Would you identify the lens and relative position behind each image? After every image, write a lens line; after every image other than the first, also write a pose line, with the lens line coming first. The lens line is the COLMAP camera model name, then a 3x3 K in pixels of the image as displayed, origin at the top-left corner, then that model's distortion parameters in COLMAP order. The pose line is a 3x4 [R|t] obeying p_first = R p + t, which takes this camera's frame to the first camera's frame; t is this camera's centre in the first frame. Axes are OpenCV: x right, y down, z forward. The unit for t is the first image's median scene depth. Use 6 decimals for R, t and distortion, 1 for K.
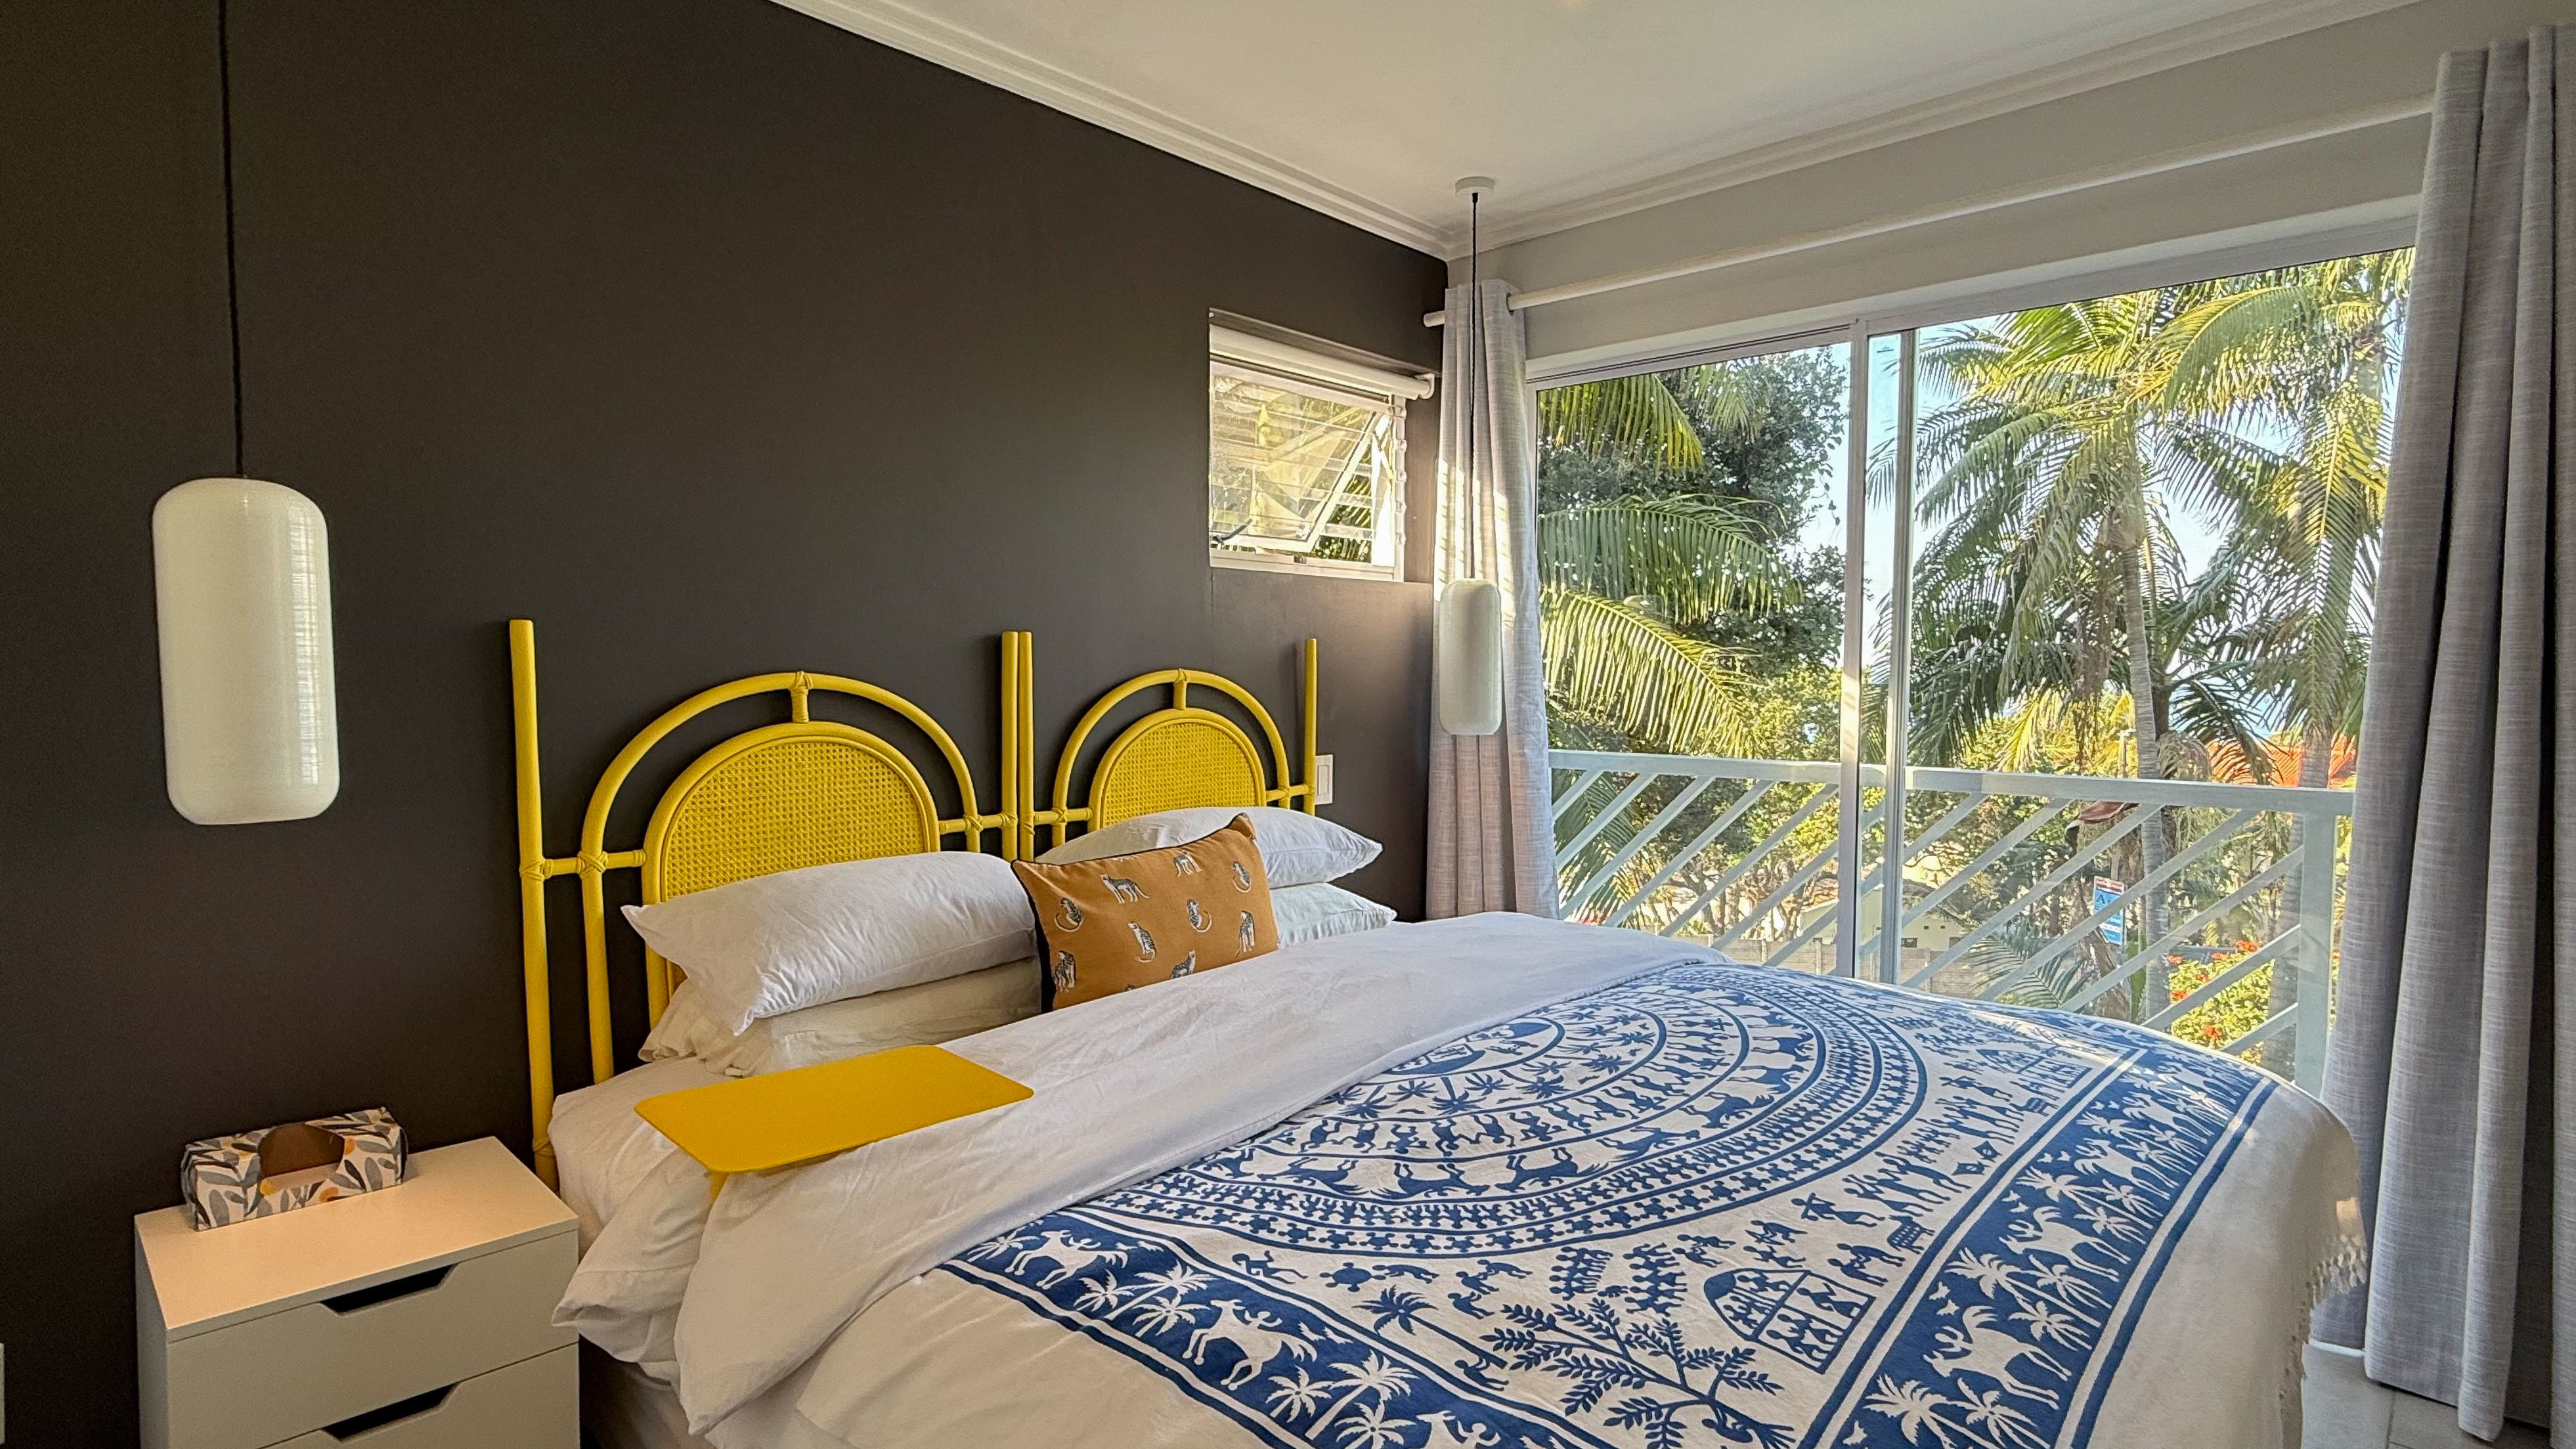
lens RADIAL K [[1242.4, 0, 1307.6], [0, 1242.4, 721.7], [0, 0, 1]] dist [-0.002652, 0.000165]
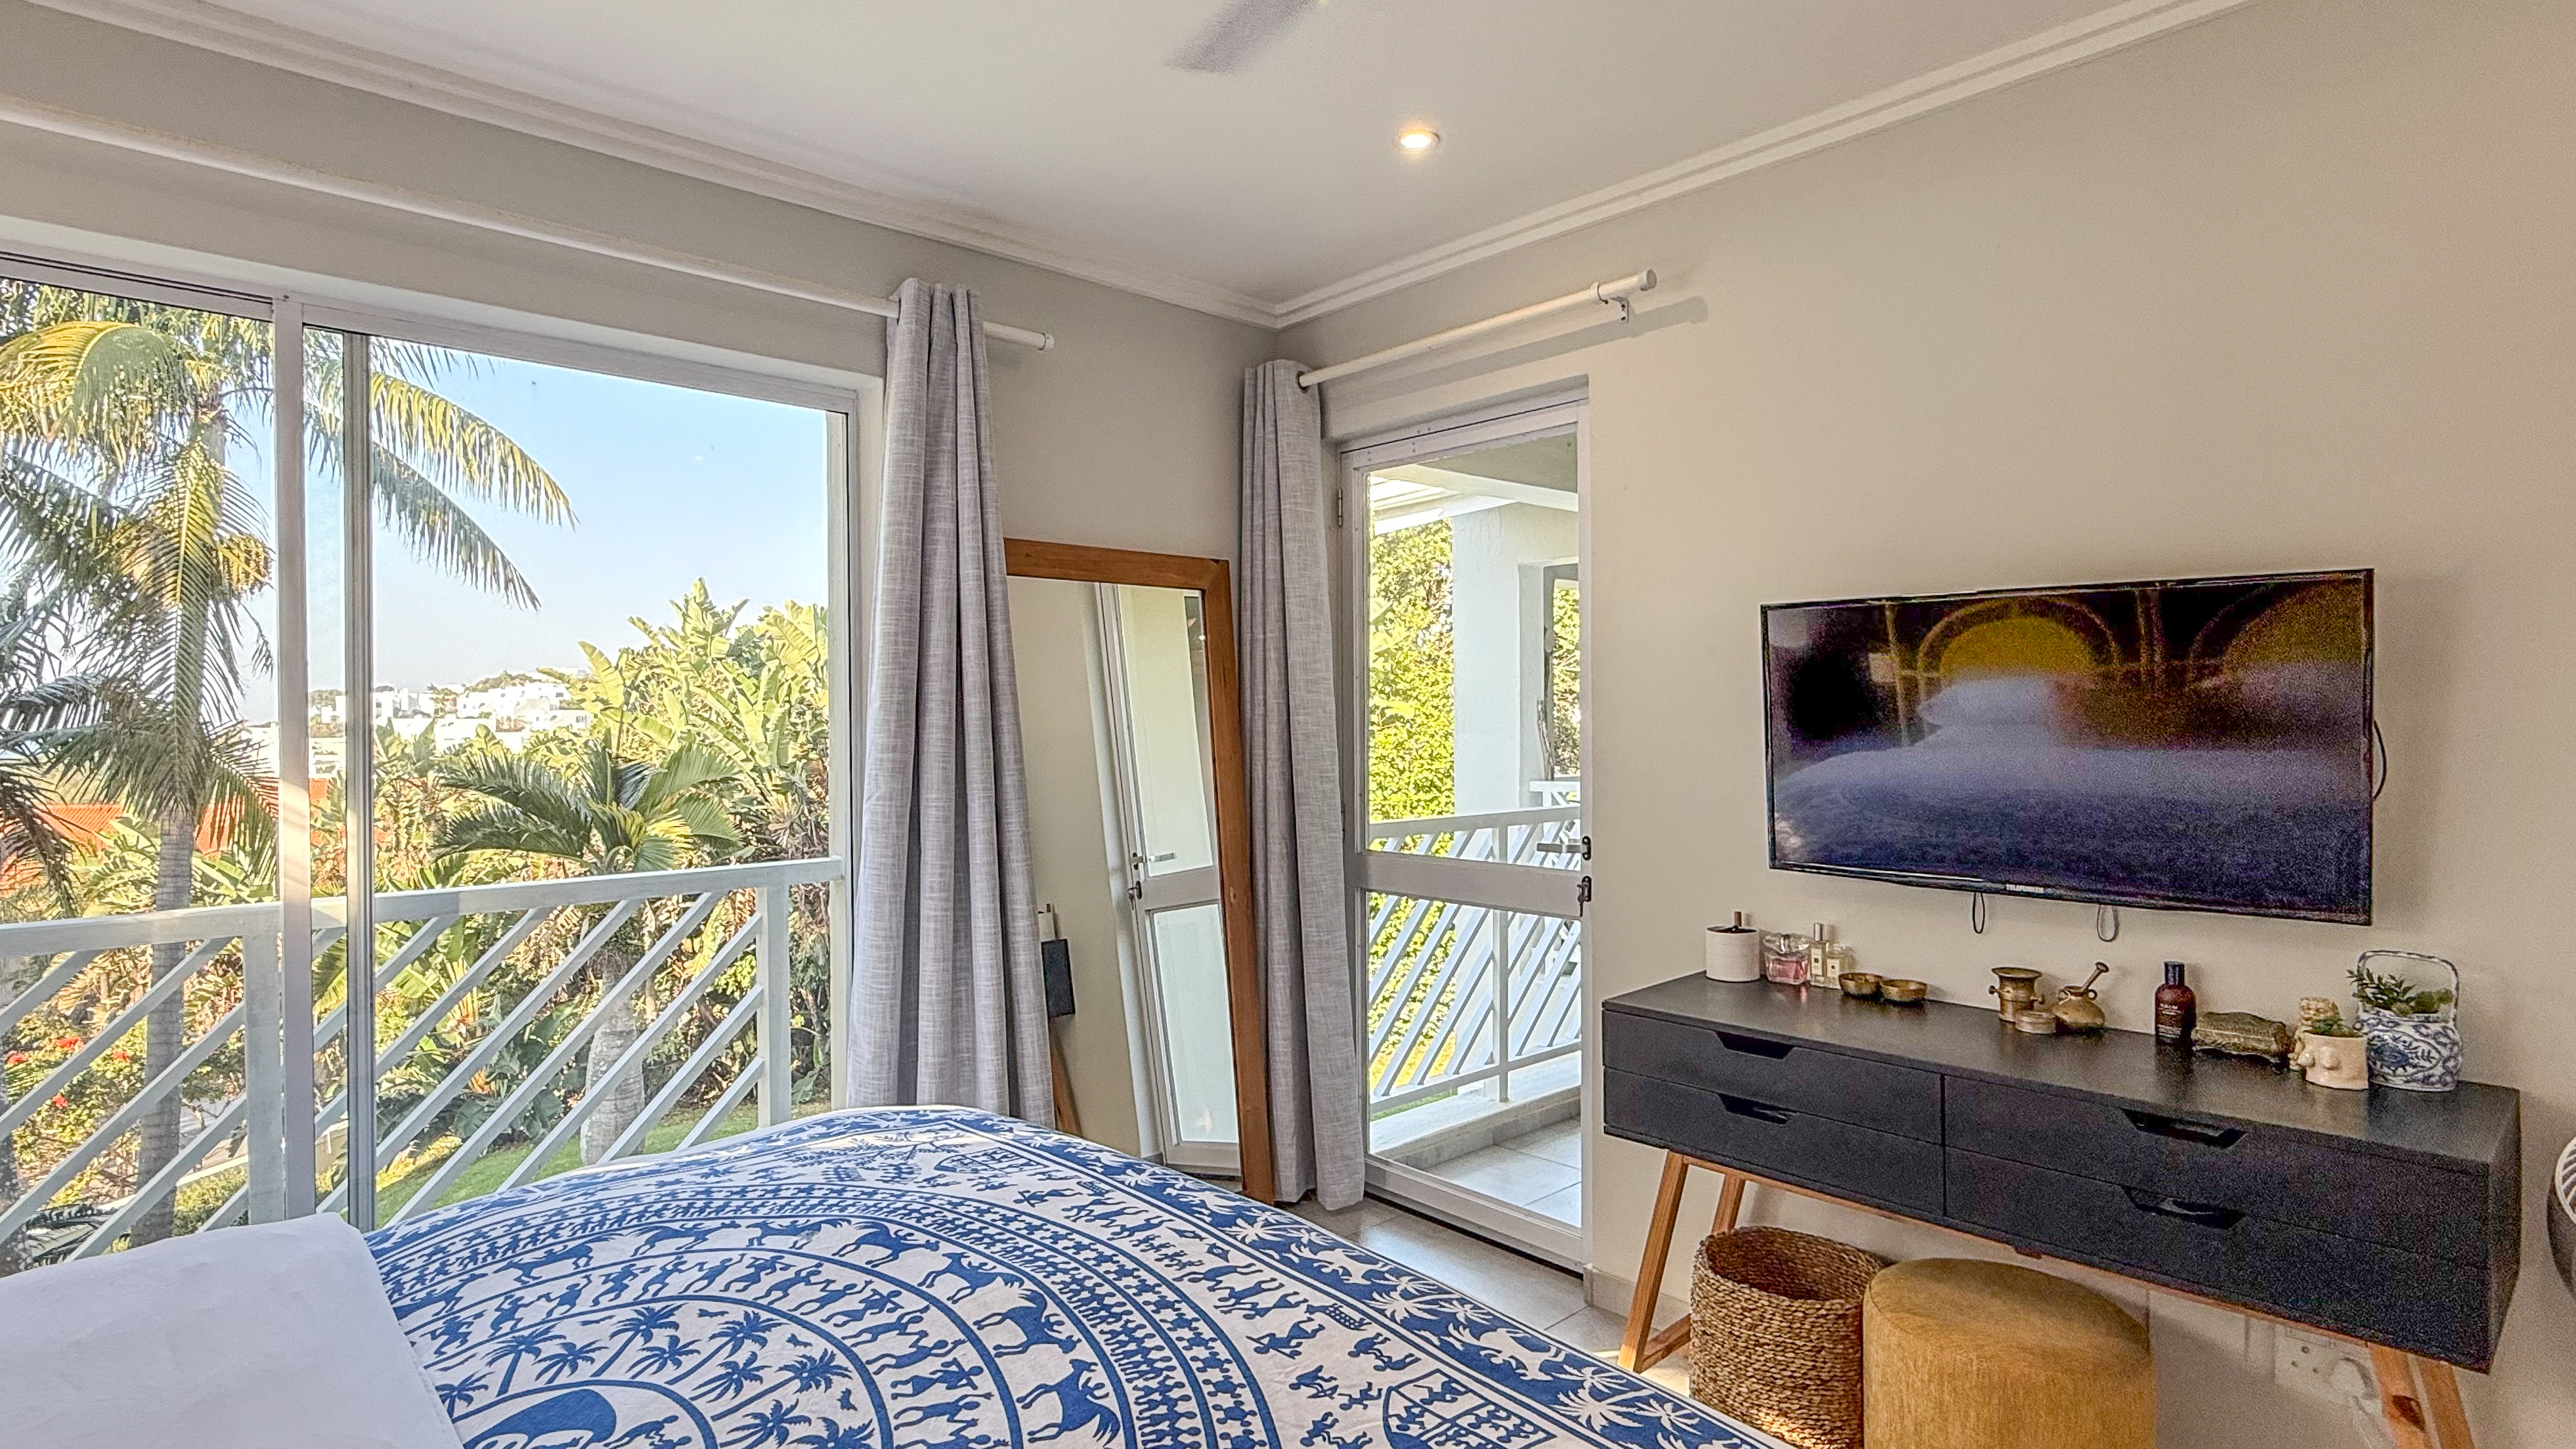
lens RADIAL K [[1242.4, 0, 1308.2], [0, 1242.4, 725.6], [0, 0, 1]] dist [-0.002652, 0.000165]
pose [[0.105464, -0.002940, 0.994419, -0.451409], [0.053348, 0.998572, -0.002705, -0.073974], [-0.992991, 0.053335, 0.105470, 0.683407]]
